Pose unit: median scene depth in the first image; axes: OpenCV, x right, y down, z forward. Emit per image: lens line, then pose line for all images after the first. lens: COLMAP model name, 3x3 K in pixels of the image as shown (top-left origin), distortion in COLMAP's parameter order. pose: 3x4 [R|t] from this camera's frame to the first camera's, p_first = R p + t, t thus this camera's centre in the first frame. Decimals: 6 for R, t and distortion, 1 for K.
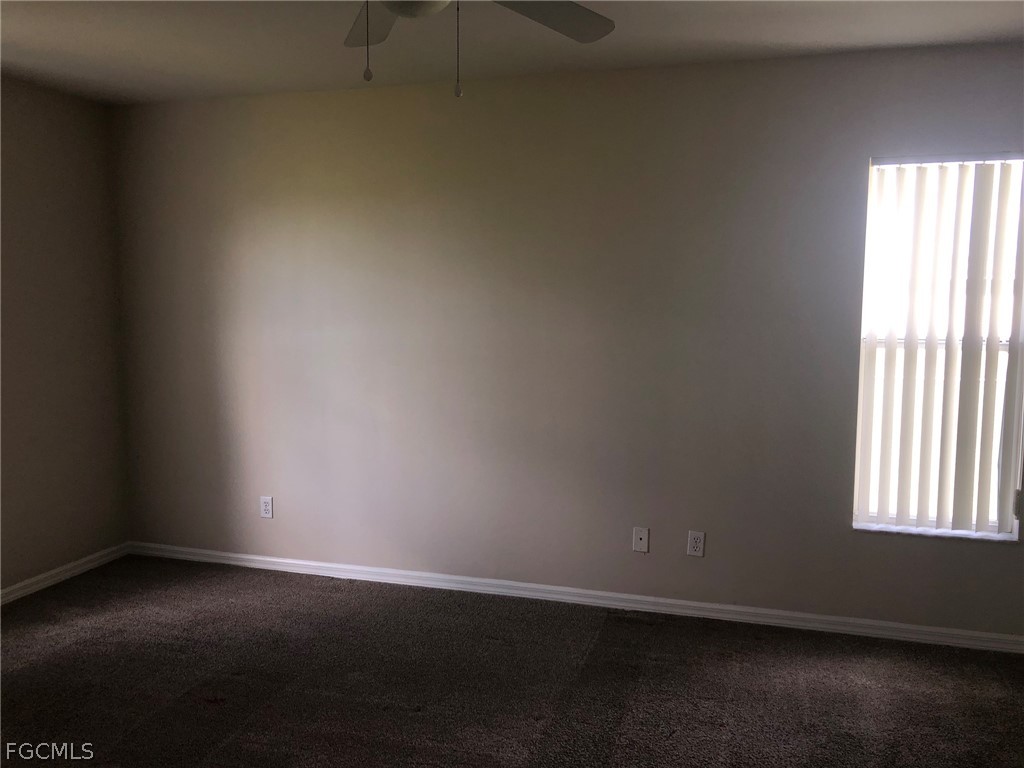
lens RADIAL K [[838.5, 0, 514.9], [0, 838.5, 372.8], [0, 0, 1]] dist [0.034611, -0.036539]
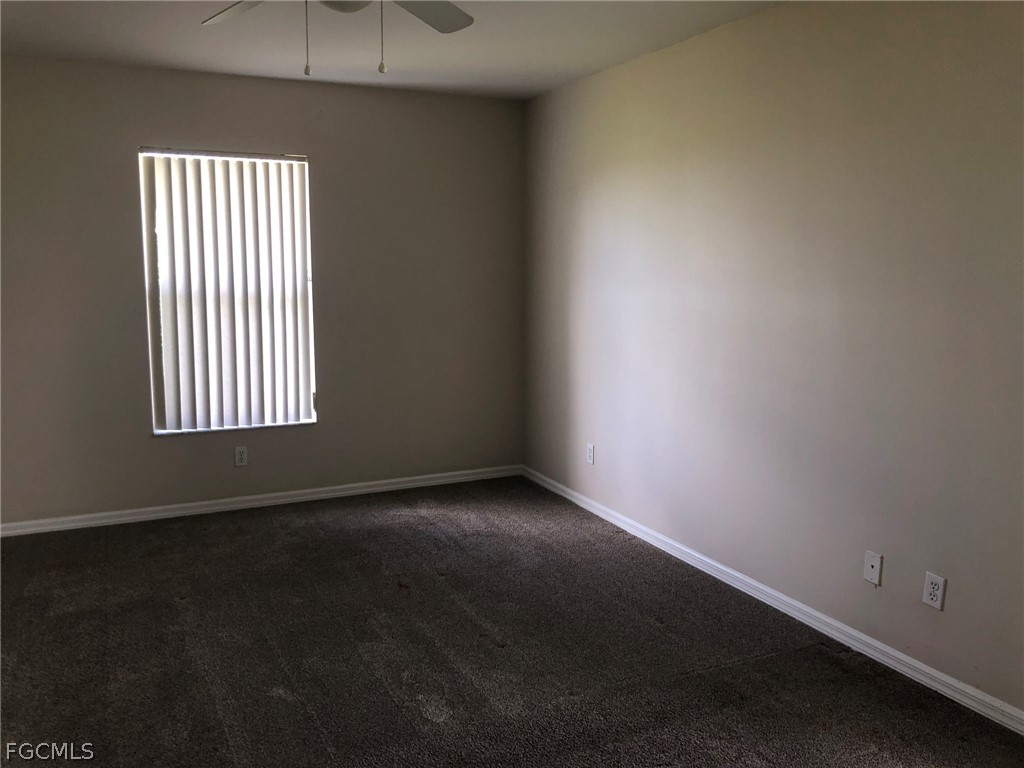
lens RADIAL K [[838.5, 0, 514.9], [0, 838.5, 372.8], [0, 0, 1]] dist [0.034611, -0.036539]
pose [[0.671076, 0.094264, -0.735372, 0.491789], [-0.066197, 0.995541, 0.067205, -0.013305], [0.738428, 0.003580, 0.674323, 0.222273]]
